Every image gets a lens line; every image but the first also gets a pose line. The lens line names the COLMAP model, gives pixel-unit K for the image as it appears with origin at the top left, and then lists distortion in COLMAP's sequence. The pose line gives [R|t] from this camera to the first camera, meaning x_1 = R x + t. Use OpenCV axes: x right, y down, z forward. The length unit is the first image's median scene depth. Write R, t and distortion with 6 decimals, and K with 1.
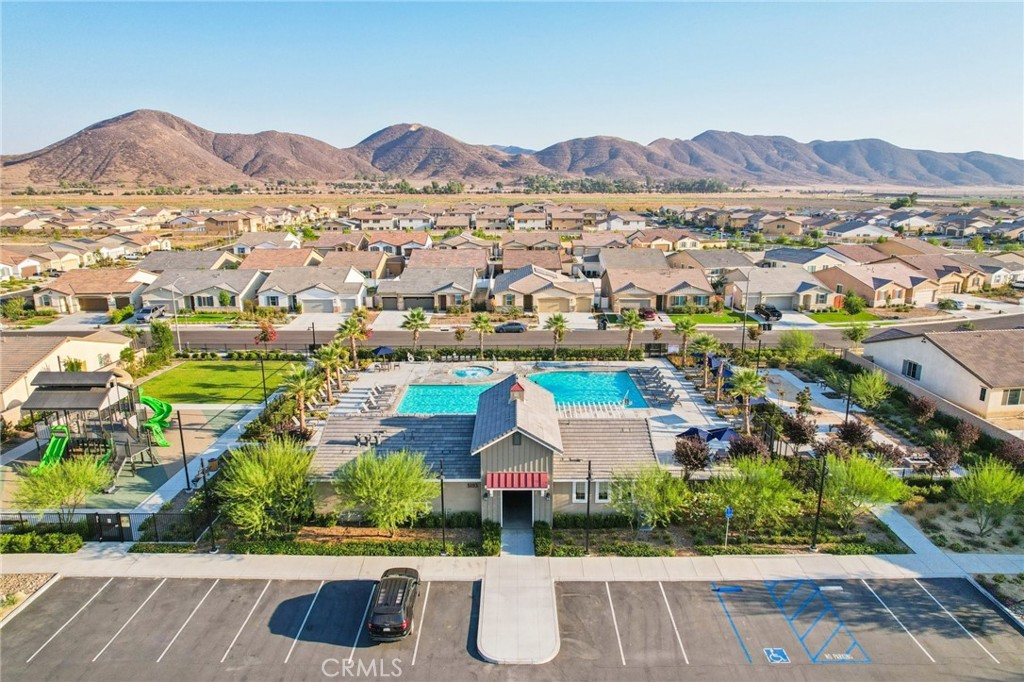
lens RADIAL K [[662.6, 0, 516.5], [0, 662.6, 341.7], [0, 0, 1]] dist [-0.071835, 0.064510]
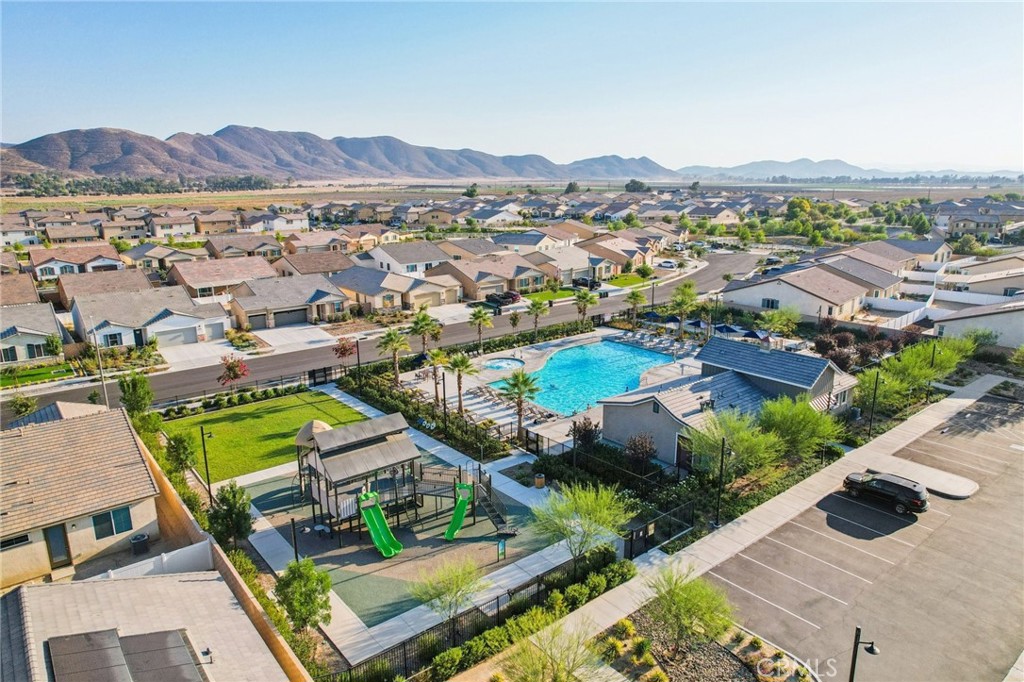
lens RADIAL K [[662.6, 0, 516.5], [0, 662.6, 341.7], [0, 0, 1]] dist [-0.071835, 0.064510]
pose [[0.777048, -0.159157, 0.608987, -0.264882], [0.155412, 0.986062, 0.059403, -0.017970], [-0.609953, 0.048486, 0.790953, 0.067003]]
